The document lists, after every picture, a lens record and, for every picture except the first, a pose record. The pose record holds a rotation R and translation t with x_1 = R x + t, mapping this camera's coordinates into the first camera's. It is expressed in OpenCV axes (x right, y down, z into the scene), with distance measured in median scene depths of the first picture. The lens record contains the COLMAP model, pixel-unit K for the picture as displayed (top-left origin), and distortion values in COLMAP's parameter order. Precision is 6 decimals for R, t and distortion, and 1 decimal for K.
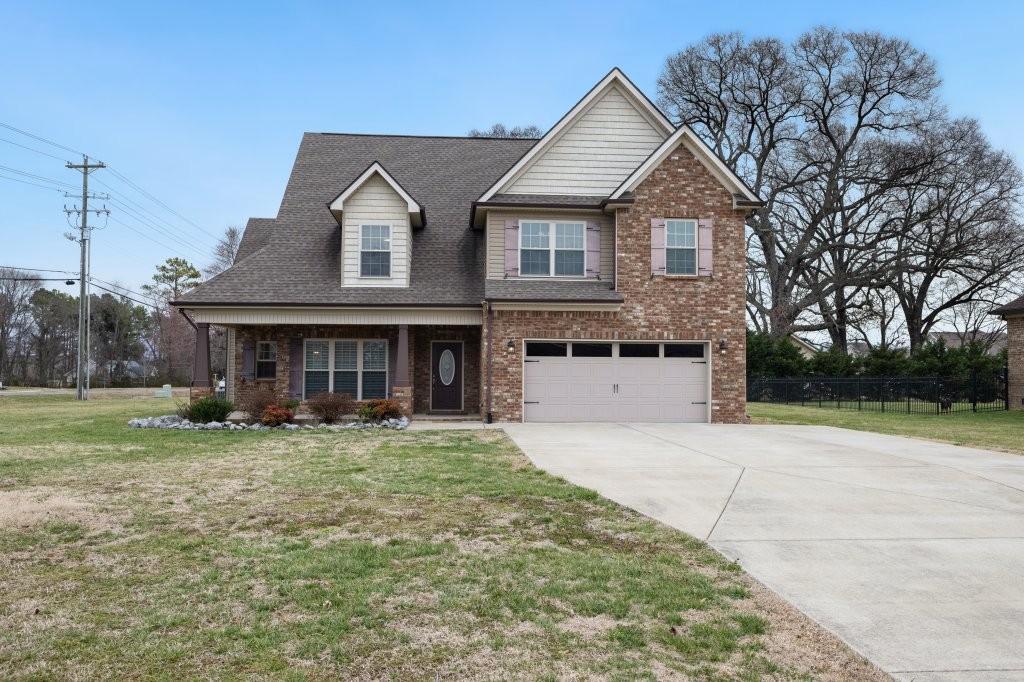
lens RADIAL K [[831.2, 0, 517.9], [0, 831.2, 346.8], [0, 0, 1]] dist [0.012409, -0.000115]
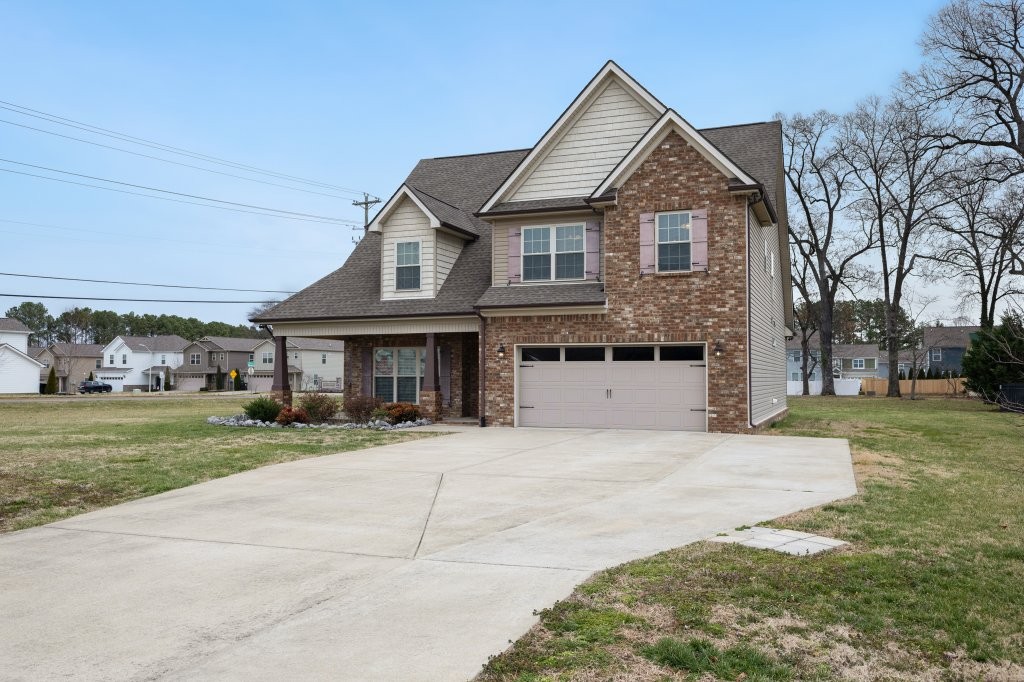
lens RADIAL K [[831.2, 0, 516.0], [0, 831.2, 344.8], [0, 0, 1]] dist [0.012409, -0.000115]
pose [[0.899611, -0.020566, -0.436207, 0.438709], [0.017441, 0.999786, -0.011169, 0.002518], [0.436343, 0.002440, 0.899777, 0.087711]]
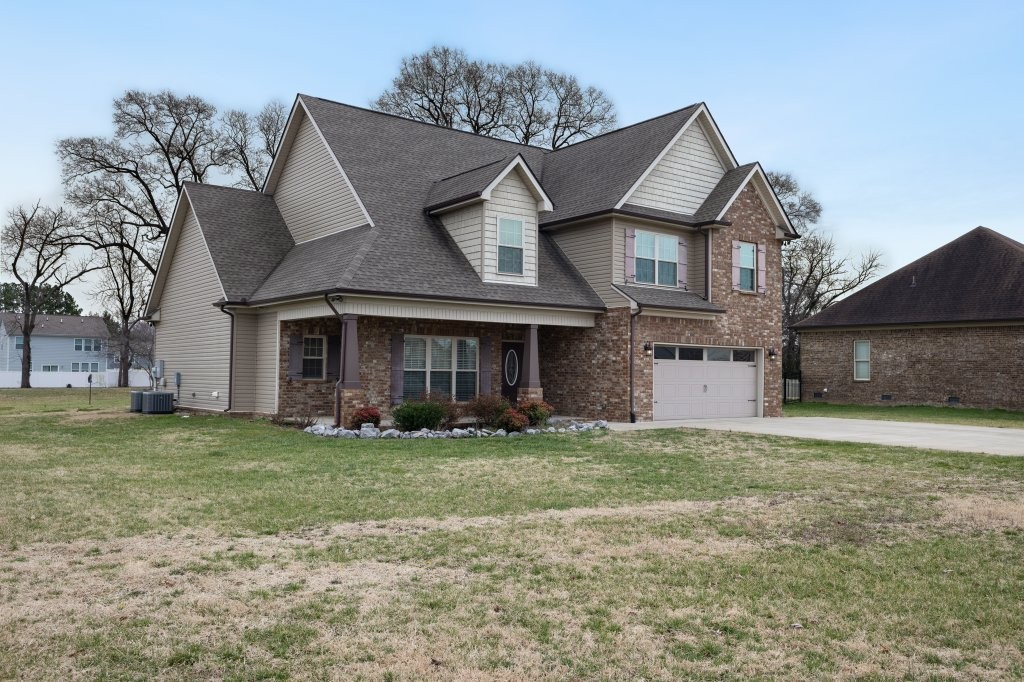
lens RADIAL K [[831.2, 0, 517.9], [0, 831.2, 340.5], [0, 0, 1]] dist [0.012409, -0.000115]
pose [[0.837946, 0.025761, 0.545145, -0.703554], [-0.025018, 0.999648, -0.008782, 0.001550], [-0.545179, -0.006279, 0.838296, 0.196178]]
